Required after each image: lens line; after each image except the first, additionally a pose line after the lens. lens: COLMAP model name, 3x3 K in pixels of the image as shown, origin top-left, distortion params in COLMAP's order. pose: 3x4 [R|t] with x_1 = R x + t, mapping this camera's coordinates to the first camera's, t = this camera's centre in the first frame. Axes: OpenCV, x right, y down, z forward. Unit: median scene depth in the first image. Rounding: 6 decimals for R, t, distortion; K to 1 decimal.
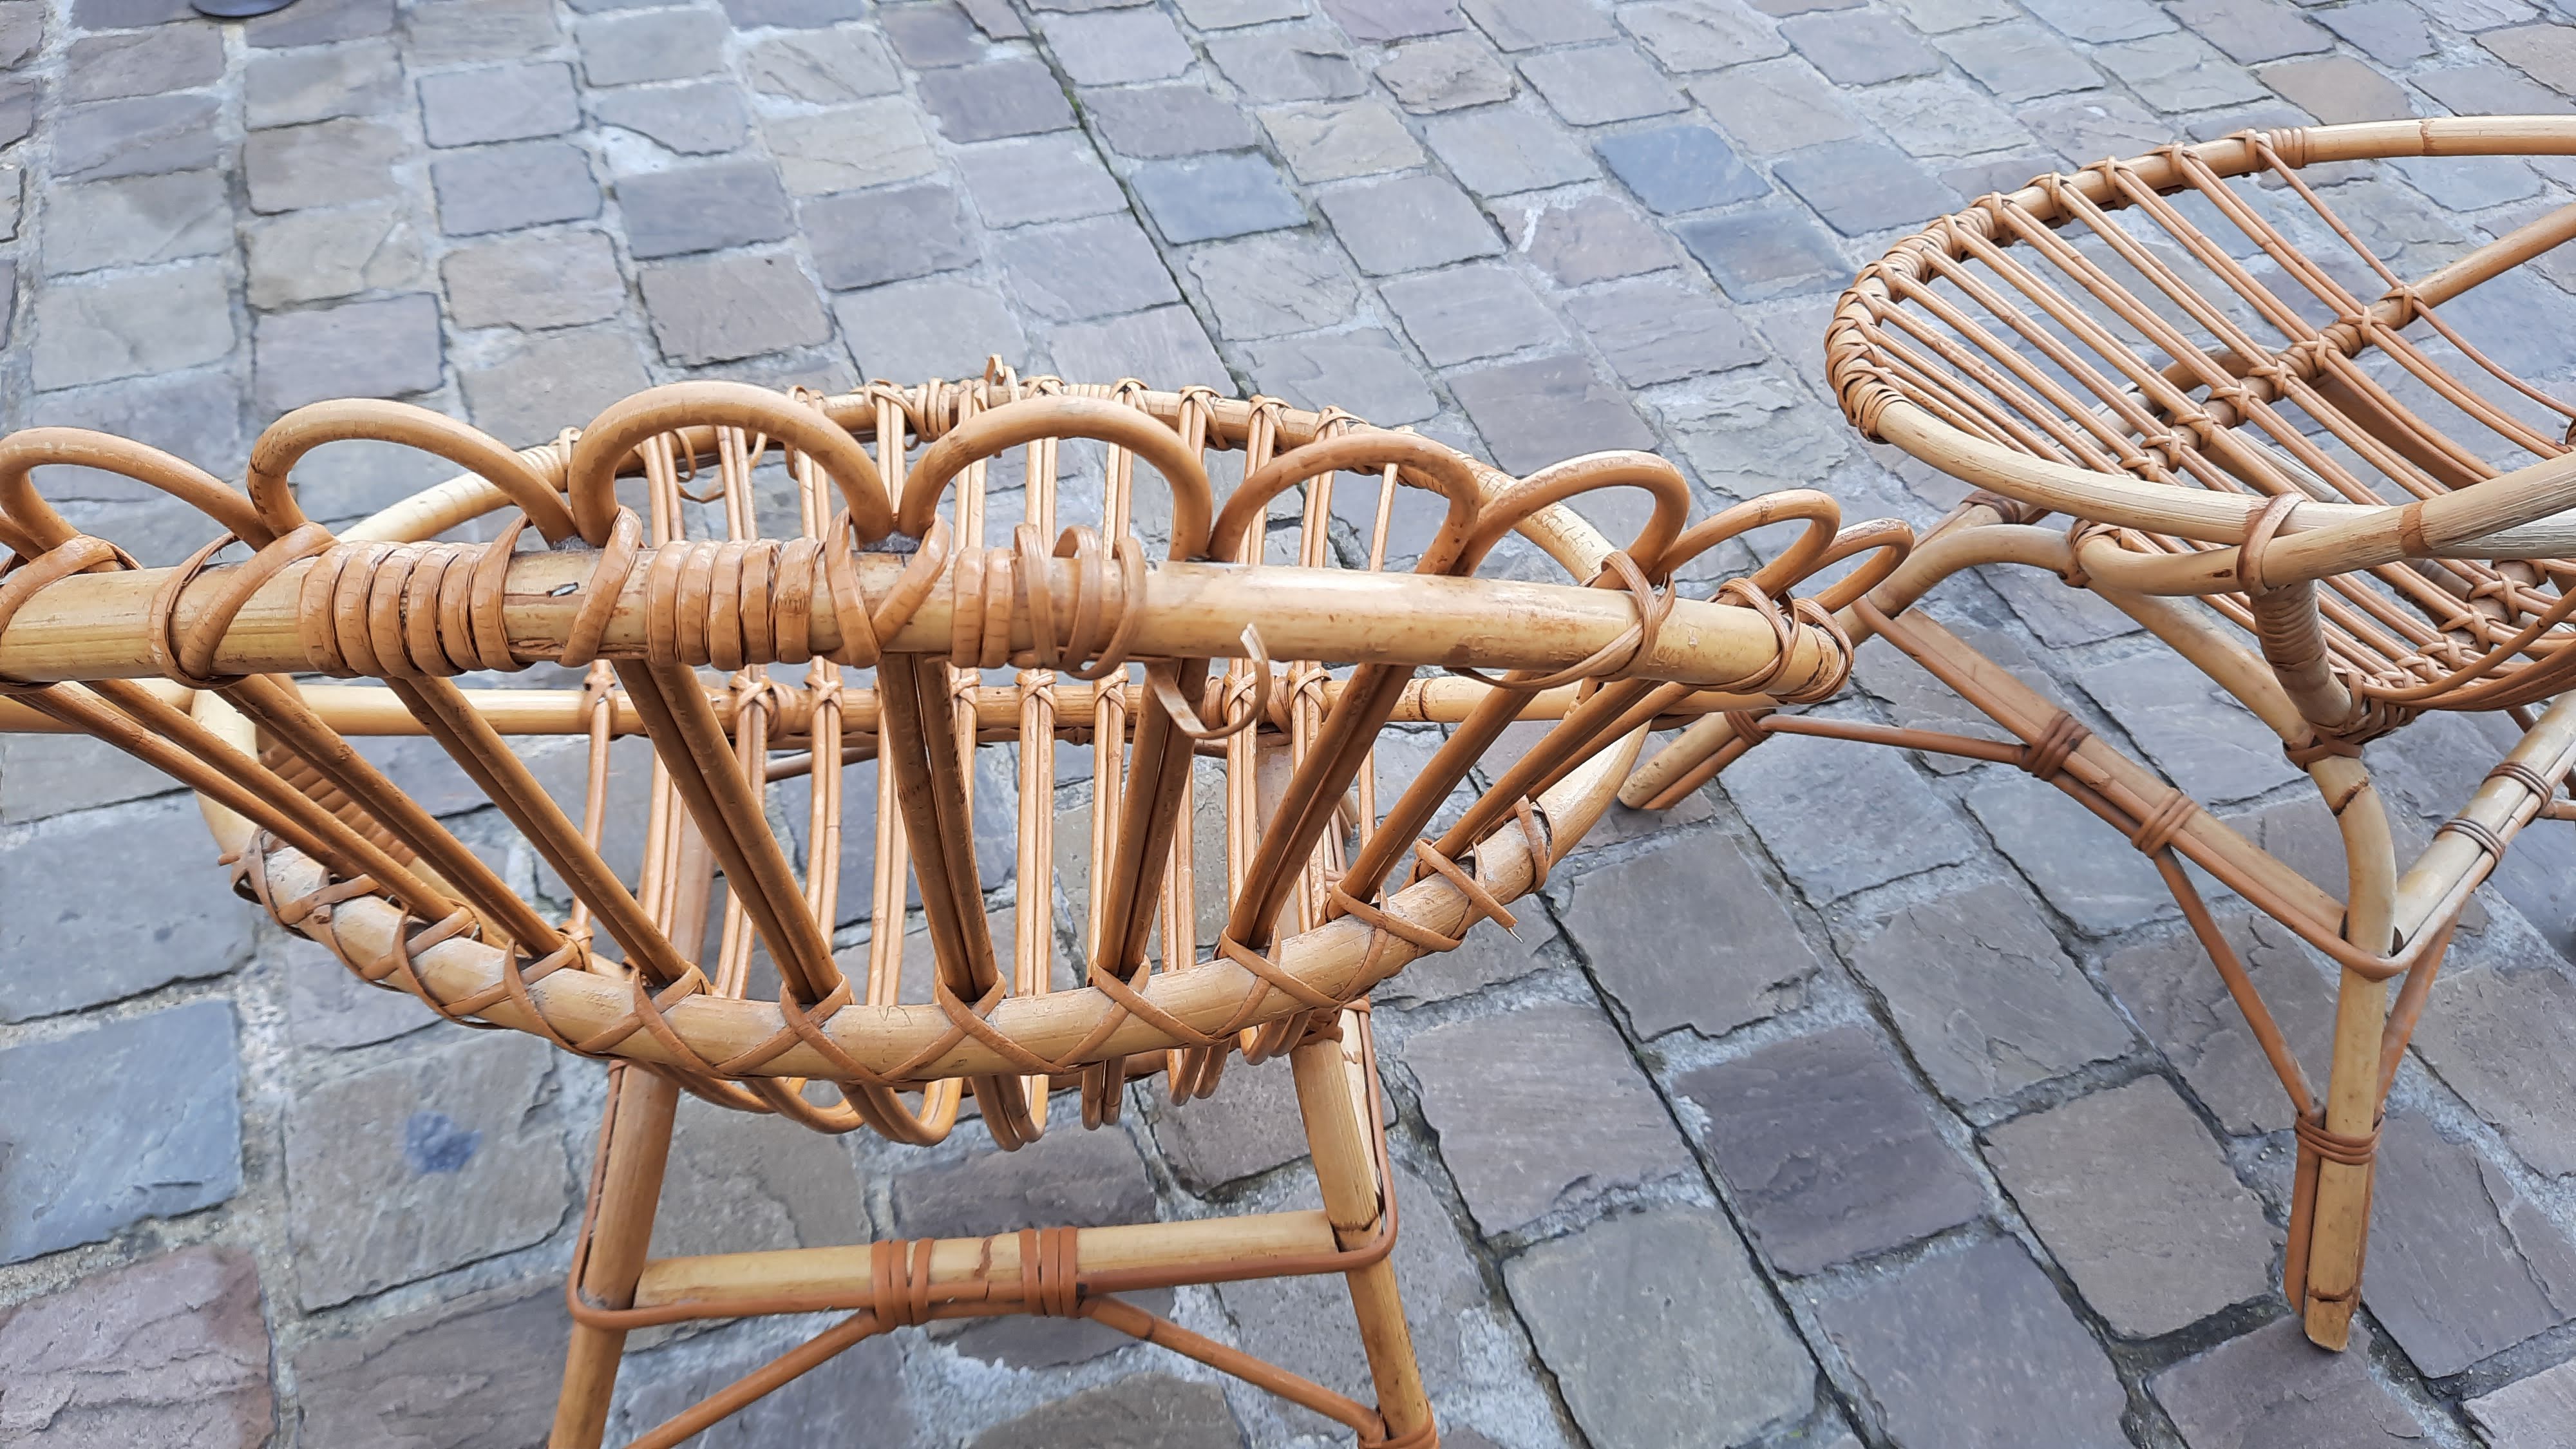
lens RADIAL K [[1873.1, 0, 1291.8], [0, 1873.1, 719.9], [0, 0, 1]] dist [0.050613, -0.052005]
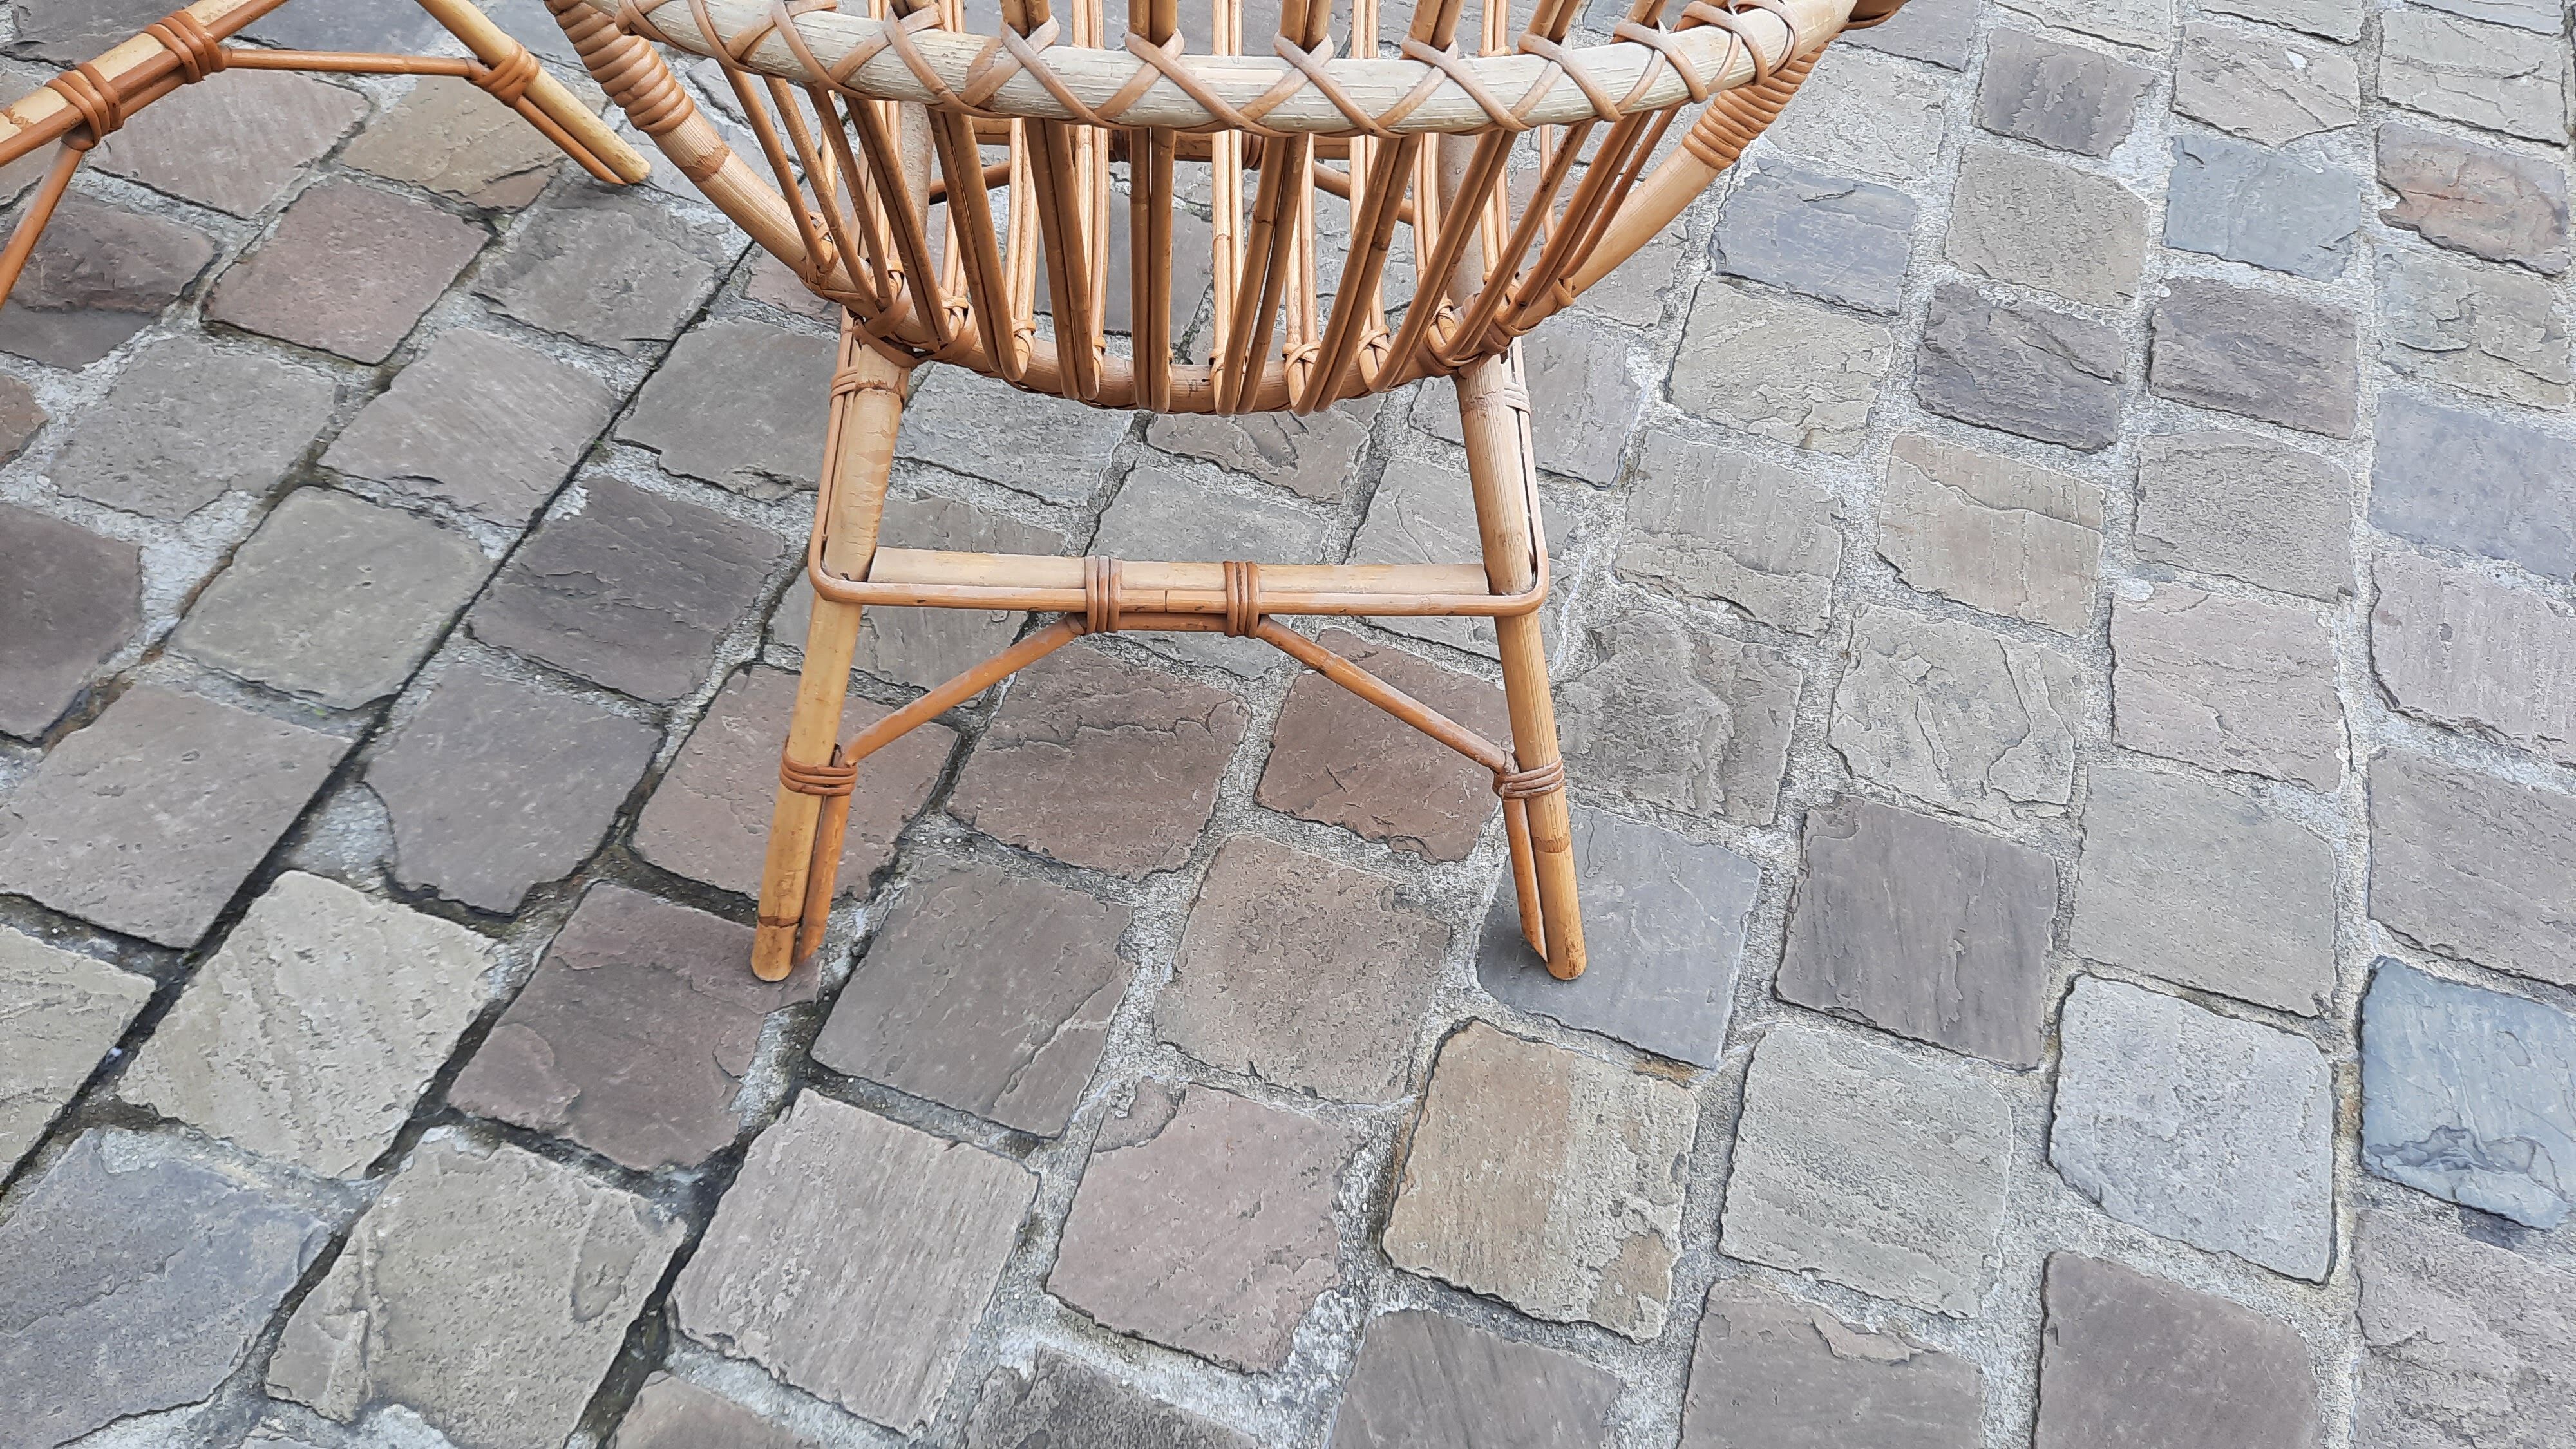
lens RADIAL K [[1873.1, 0, 1297.4], [0, 1873.1, 714.9], [0, 0, 1]] dist [0.050613, -0.052005]
pose [[0.764012, 0.527709, -0.371225, 0.982019], [-0.486569, 0.849099, 0.205624, -0.100110], [0.423717, 0.023527, 0.905489, 0.237379]]
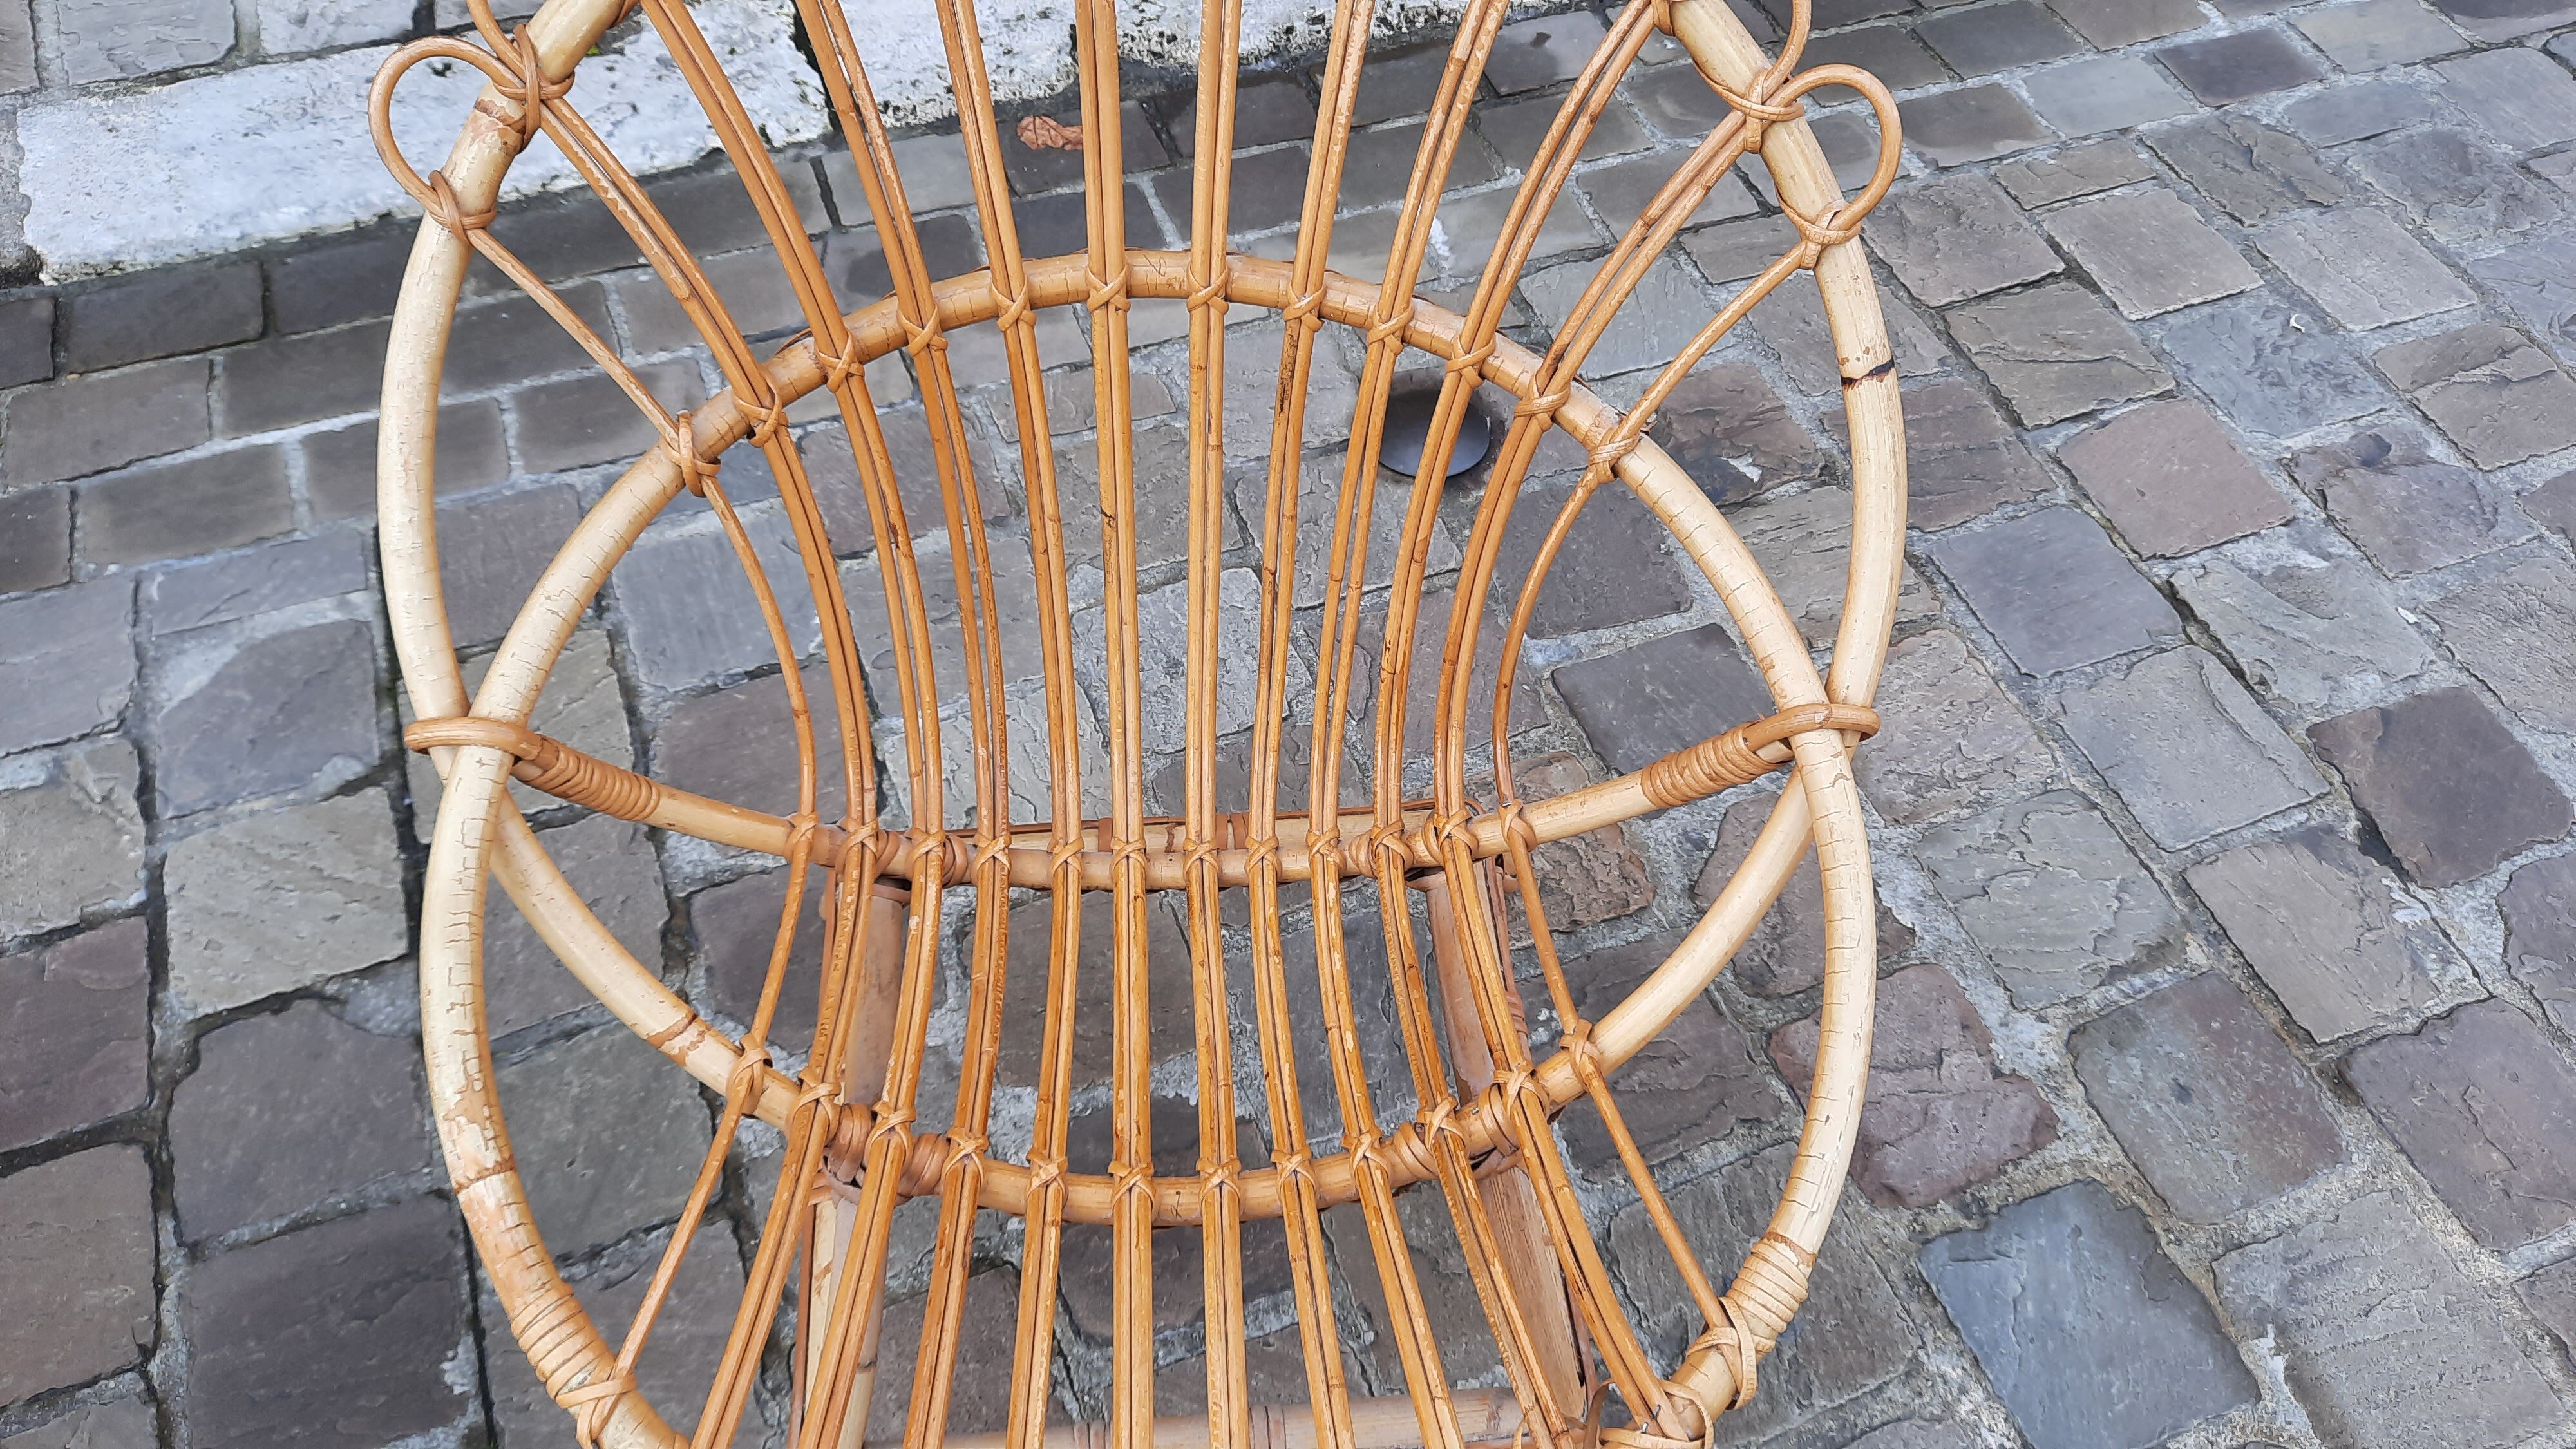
lens RADIAL K [[1873.1, 0, 1289.0], [0, 1873.1, 727.6], [0, 0, 1]] dist [0.050613, -0.052005]
pose [[-0.996189, -0.054414, -0.068166, -0.111038], [-0.058165, -0.167933, 0.984081, -0.678931], [-0.064995, 0.984295, 0.164128, 0.524268]]
